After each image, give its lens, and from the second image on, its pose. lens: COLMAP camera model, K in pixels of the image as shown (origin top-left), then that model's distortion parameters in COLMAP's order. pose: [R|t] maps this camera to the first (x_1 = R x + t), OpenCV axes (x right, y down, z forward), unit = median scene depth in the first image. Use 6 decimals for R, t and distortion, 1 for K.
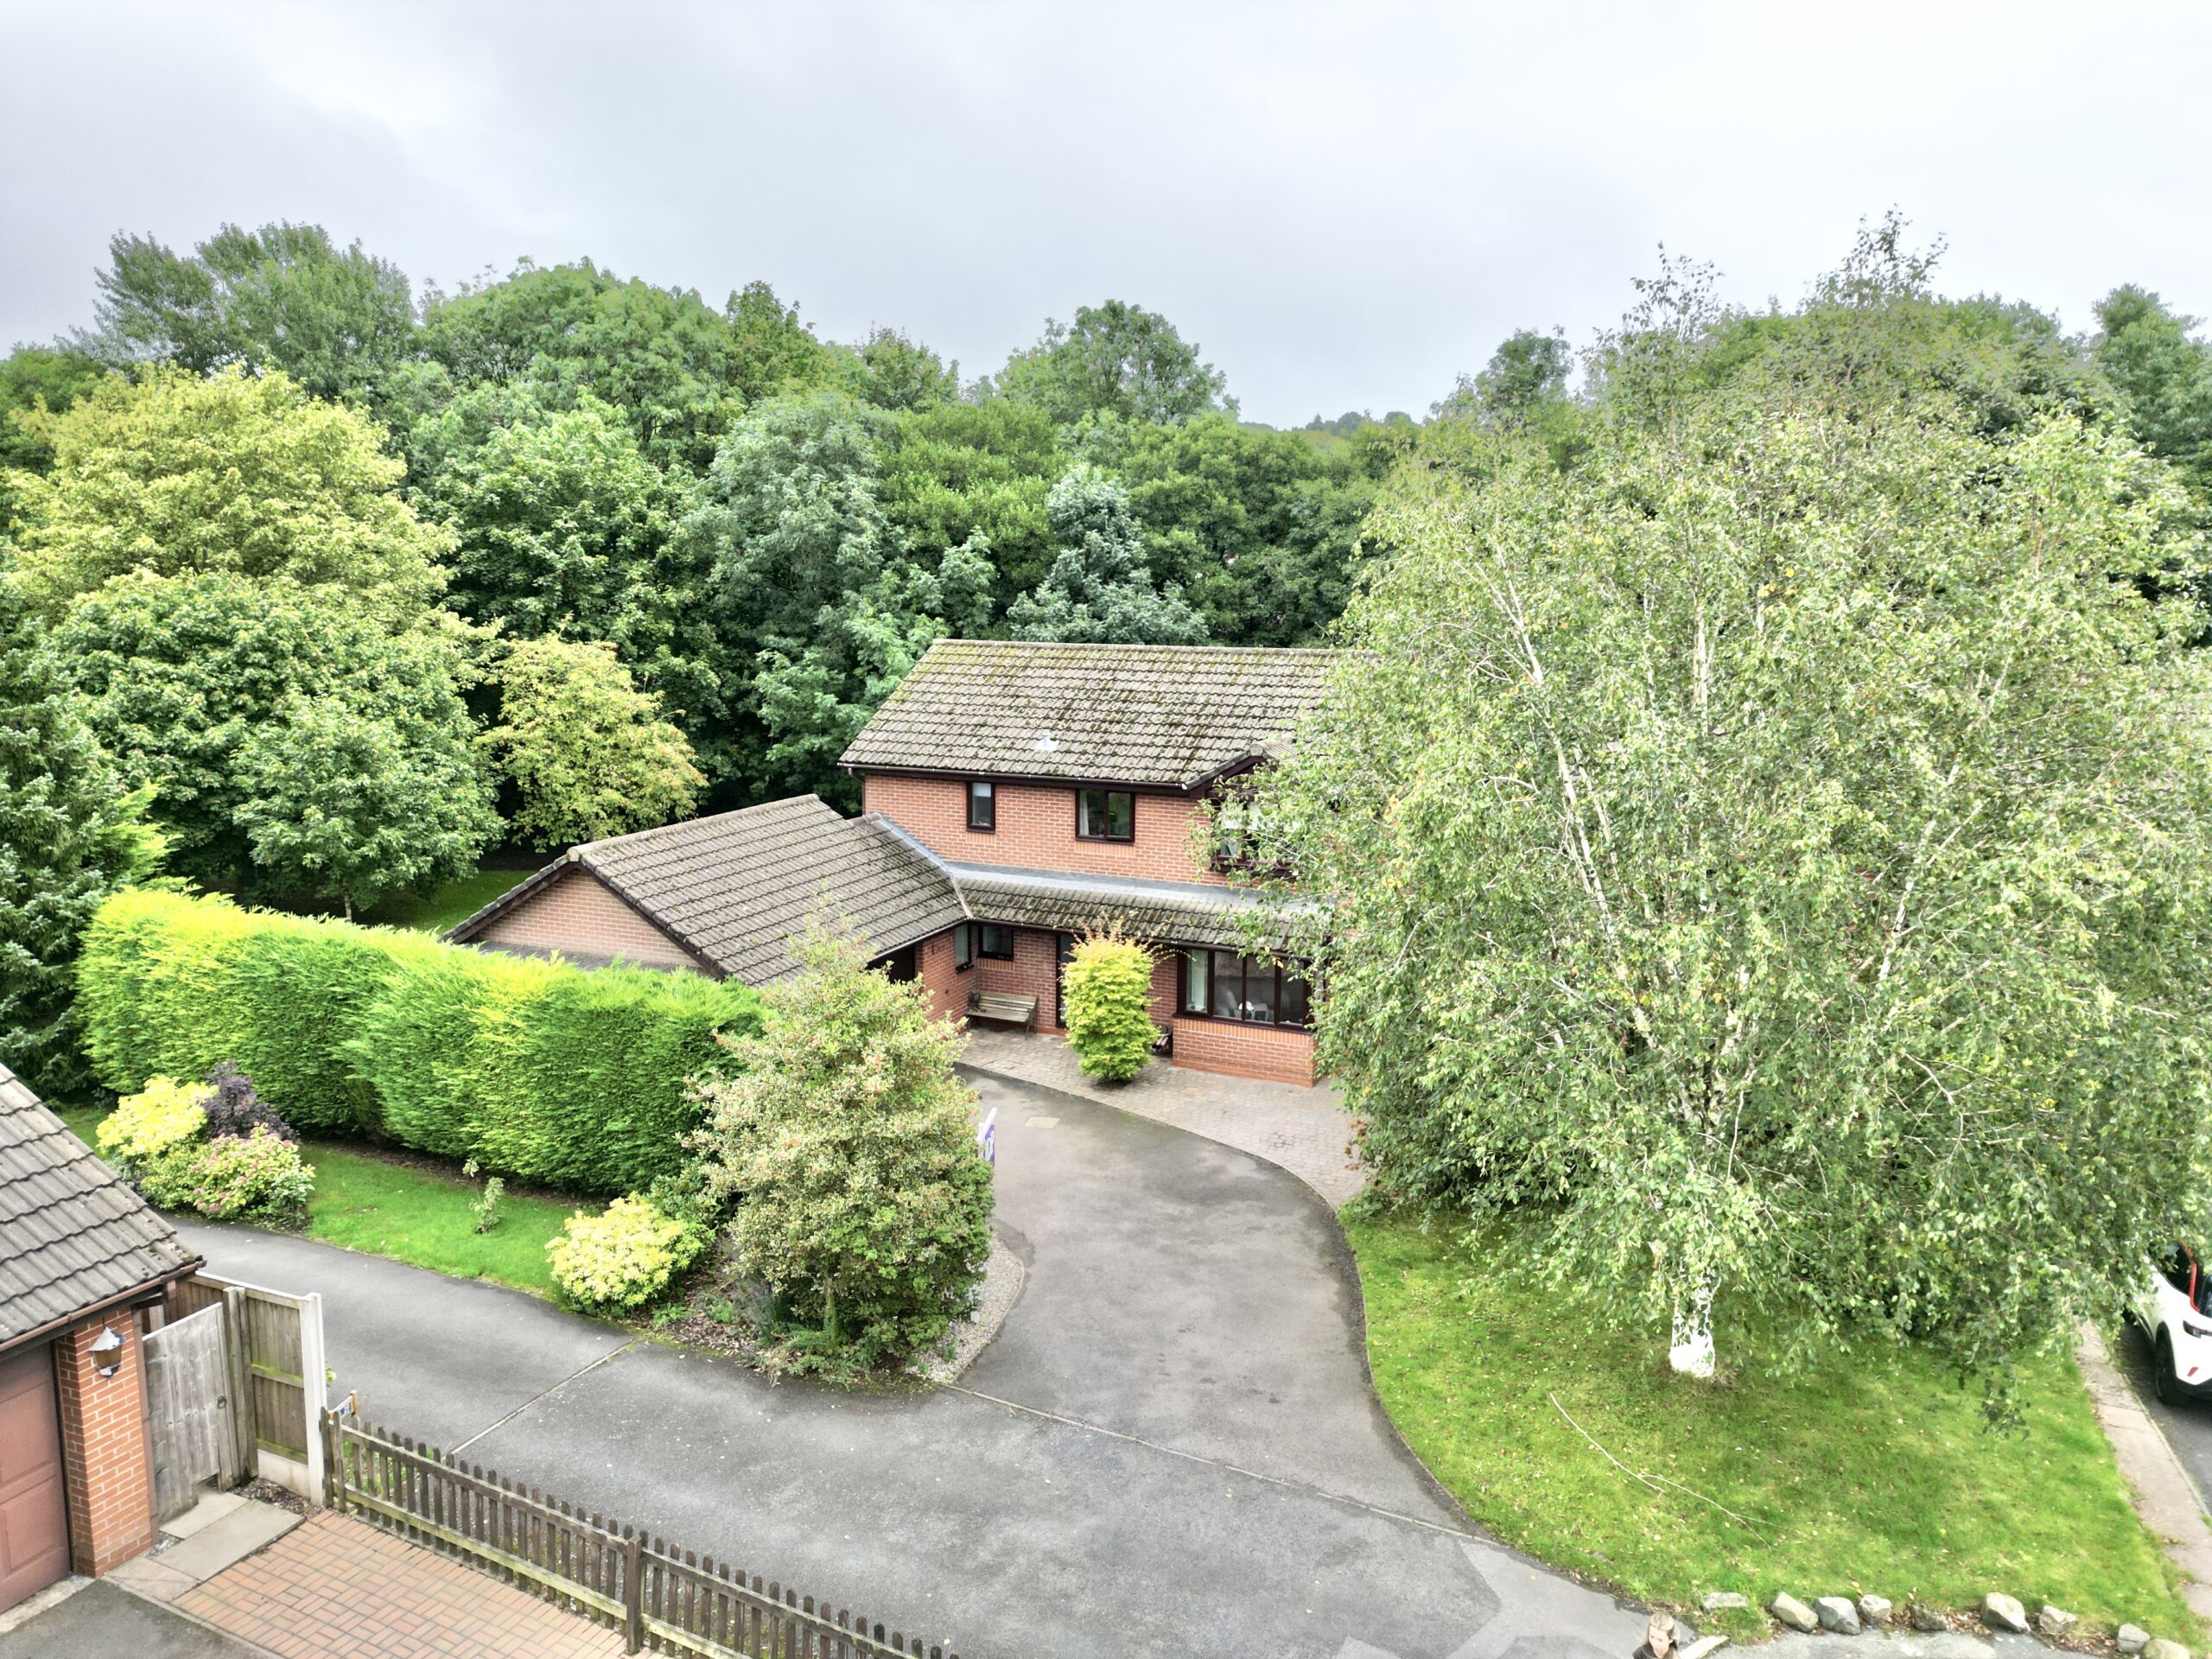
lens RADIAL K [[1550.7, 0, 1106.0], [0, 1550.7, 829.5], [0, 0, 1]] dist [0.045149, -0.044834]
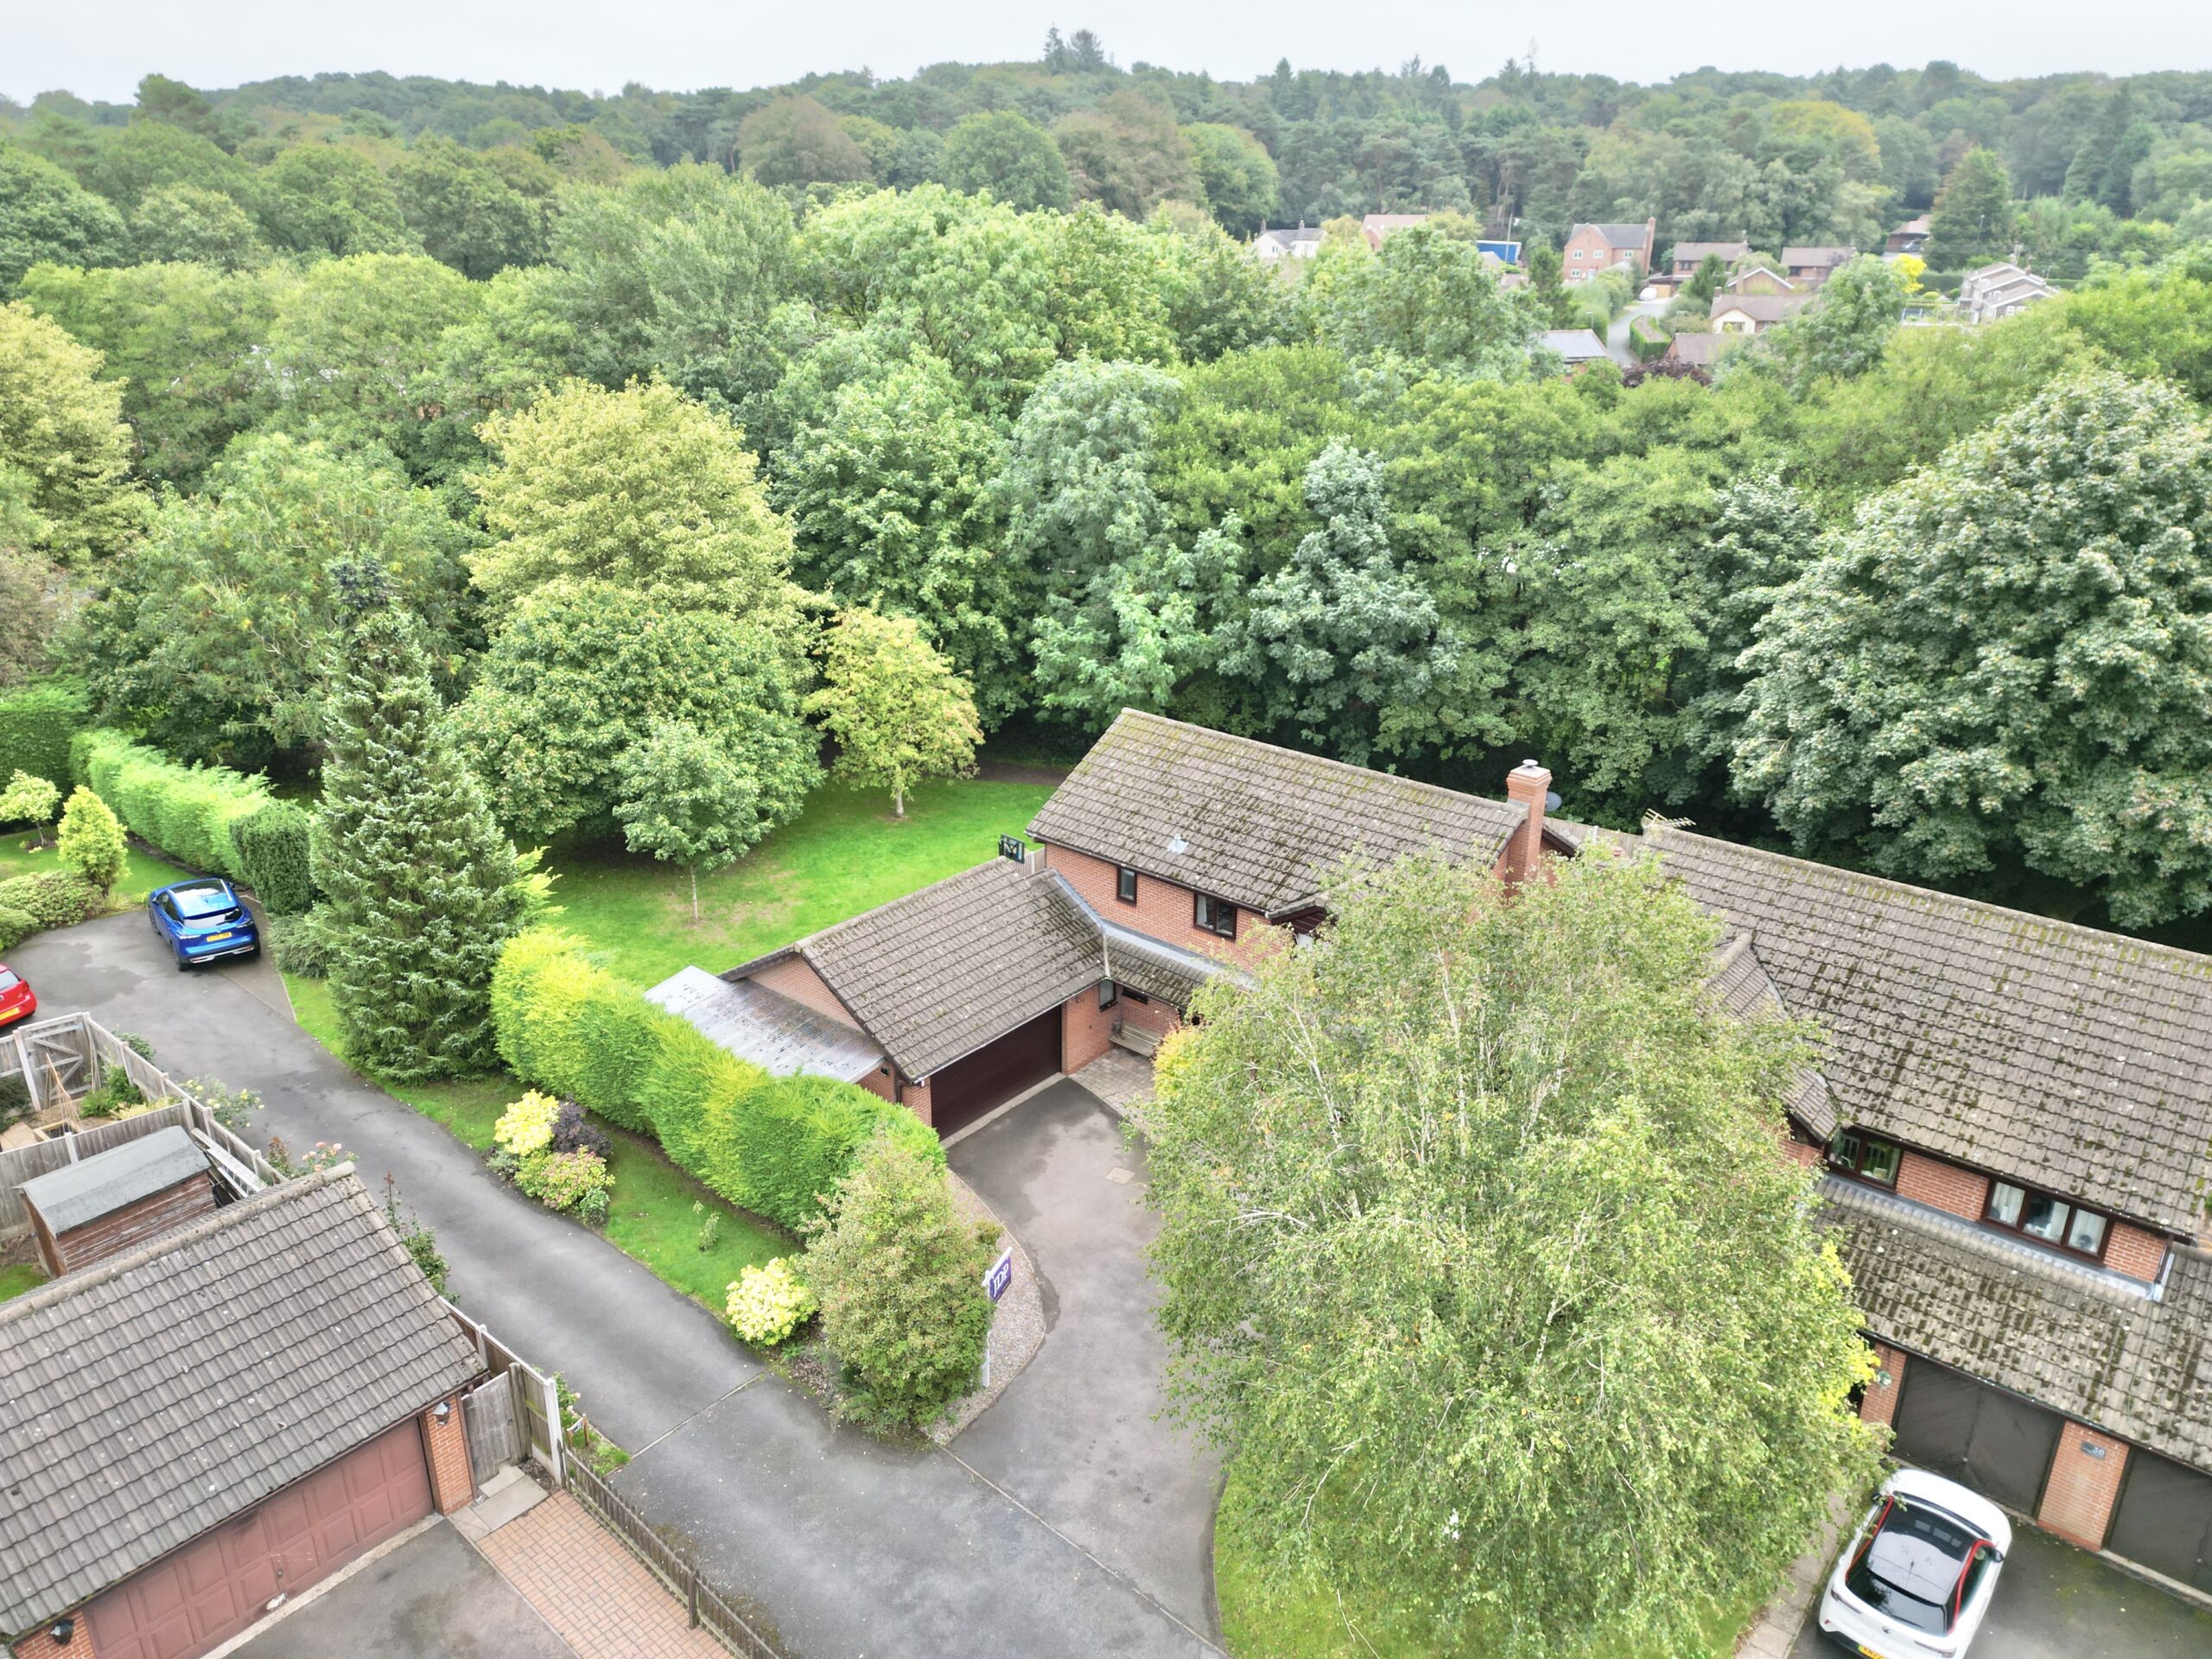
lens RADIAL K [[1533.1, 0, 1106.0], [0, 1533.1, 829.5], [0, 0, 1]] dist [0.055898, -0.053152]
pose [[0.959901, 0.106260, -0.259421, 0.194451], [-0.048023, 0.974028, 0.221275, -0.294367], [0.276197, -0.199944, 0.940073, -0.138027]]
